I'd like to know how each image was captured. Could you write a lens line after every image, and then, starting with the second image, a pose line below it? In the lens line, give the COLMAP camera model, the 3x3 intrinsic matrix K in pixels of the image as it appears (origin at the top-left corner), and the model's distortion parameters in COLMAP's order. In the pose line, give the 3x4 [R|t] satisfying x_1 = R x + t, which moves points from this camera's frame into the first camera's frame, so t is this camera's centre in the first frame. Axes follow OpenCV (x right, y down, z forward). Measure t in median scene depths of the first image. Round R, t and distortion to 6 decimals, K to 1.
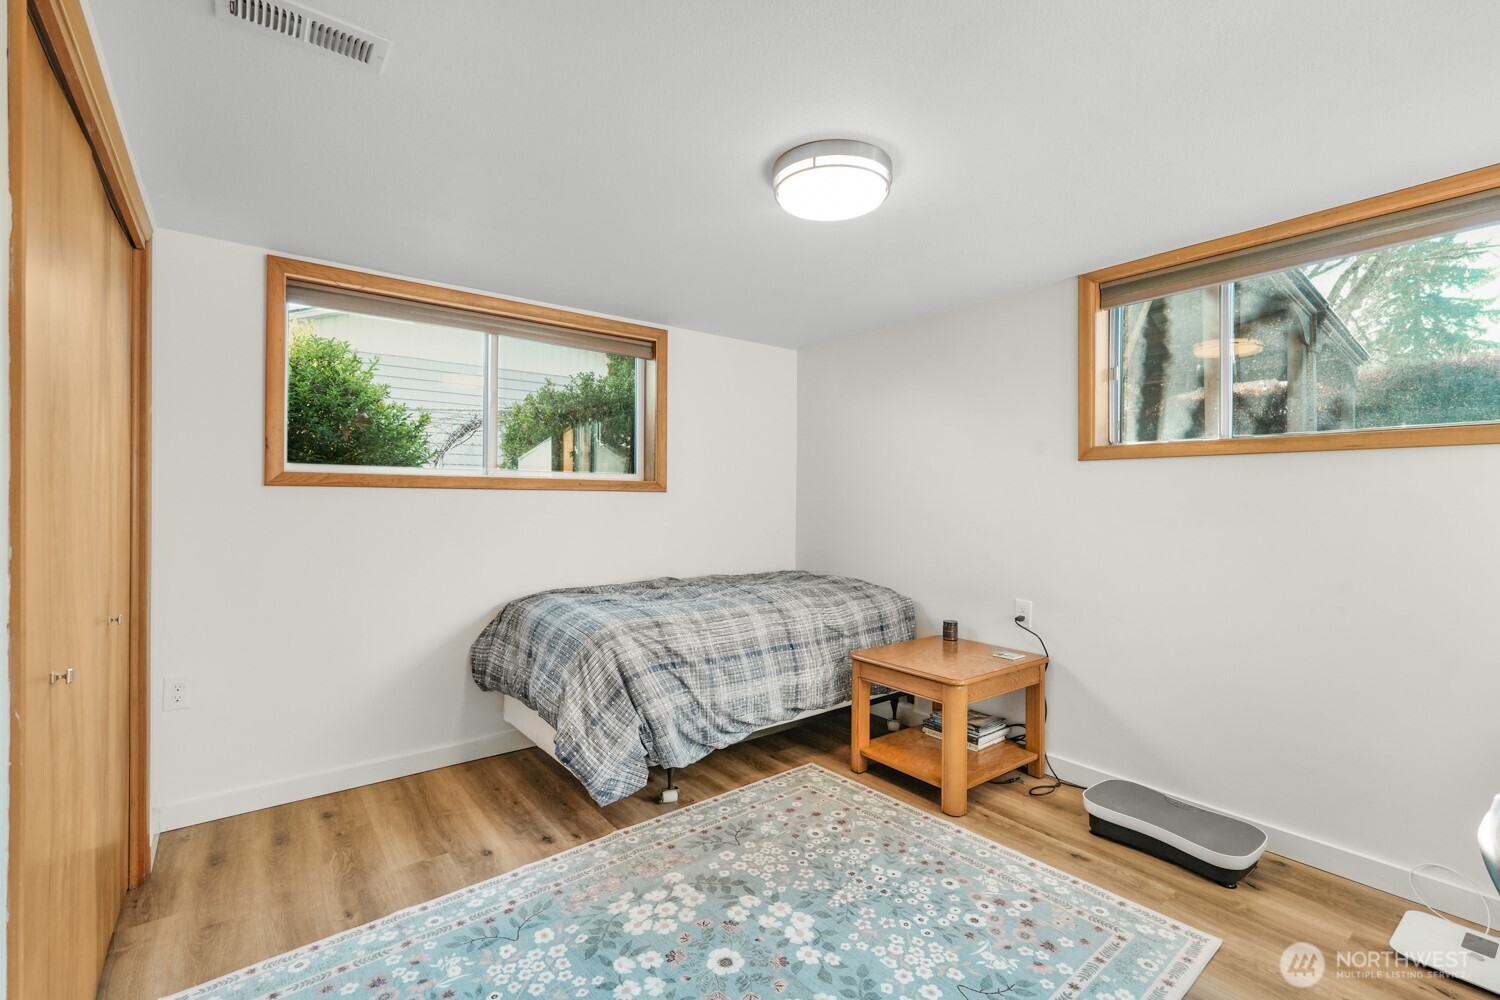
lens RADIAL K [[665.6, 0, 754.1], [0, 665.6, 498.8], [0, 0, 1]] dist [-0.001856, 0.001290]
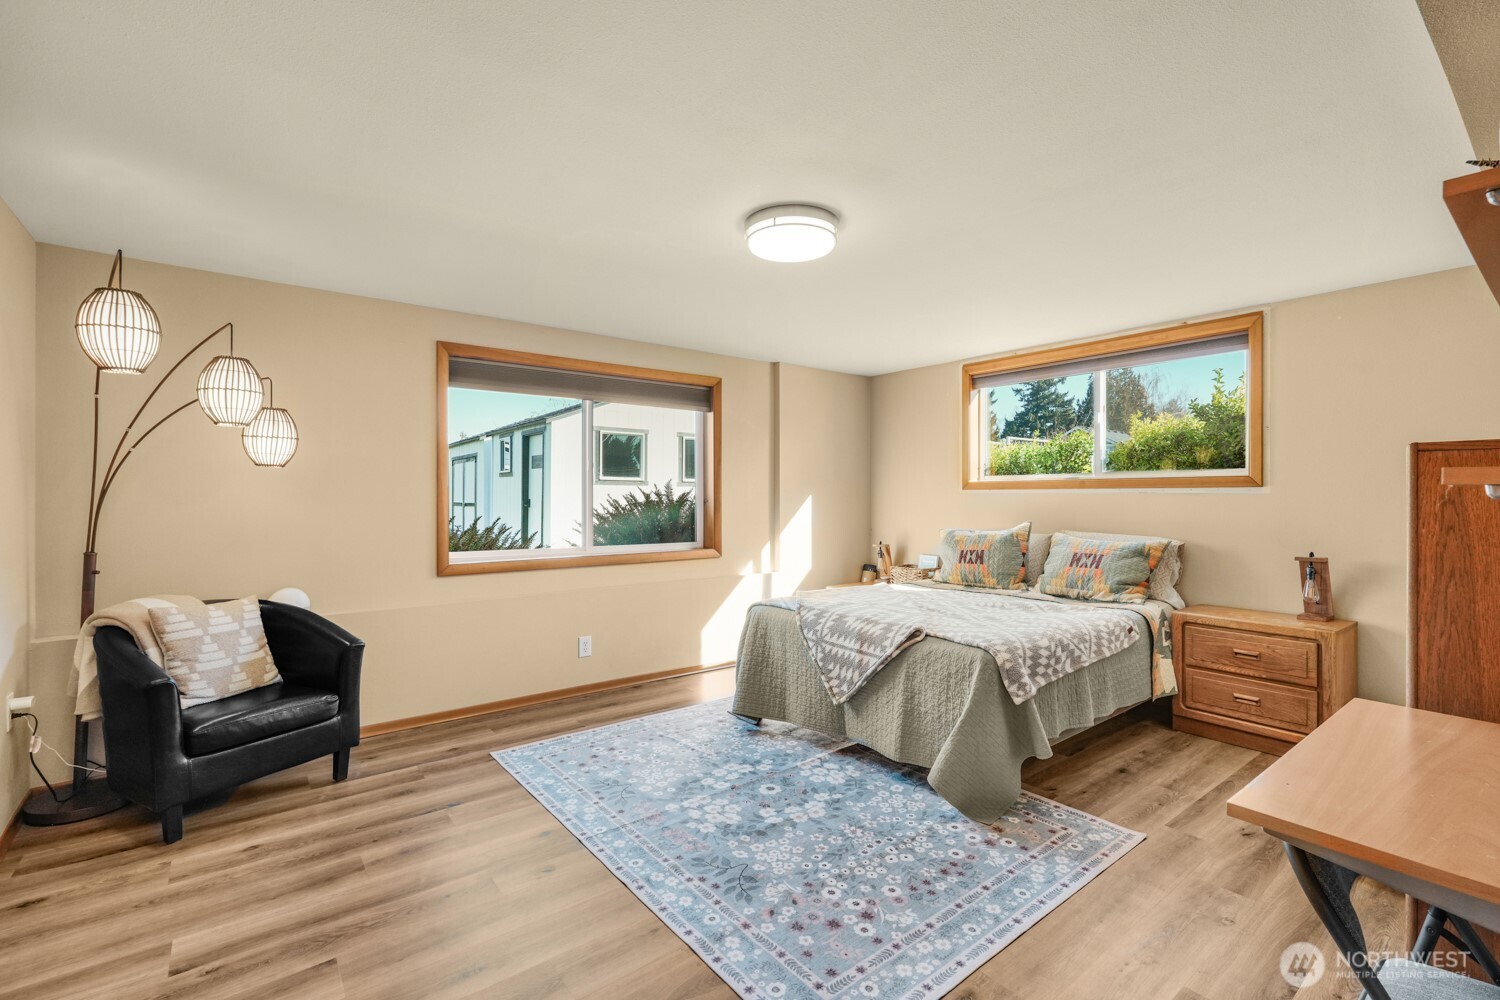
lens RADIAL K [[665.6, 0, 753.0], [0, 665.6, 496.8], [0, 0, 1]] dist [-0.001856, 0.001290]
pose [[0.021412, -0.002962, 0.999766, -1.438905], [-0.001510, 0.999994, 0.002995, 0.000315], [-0.999770, -0.001574, 0.021407, 0.897646]]
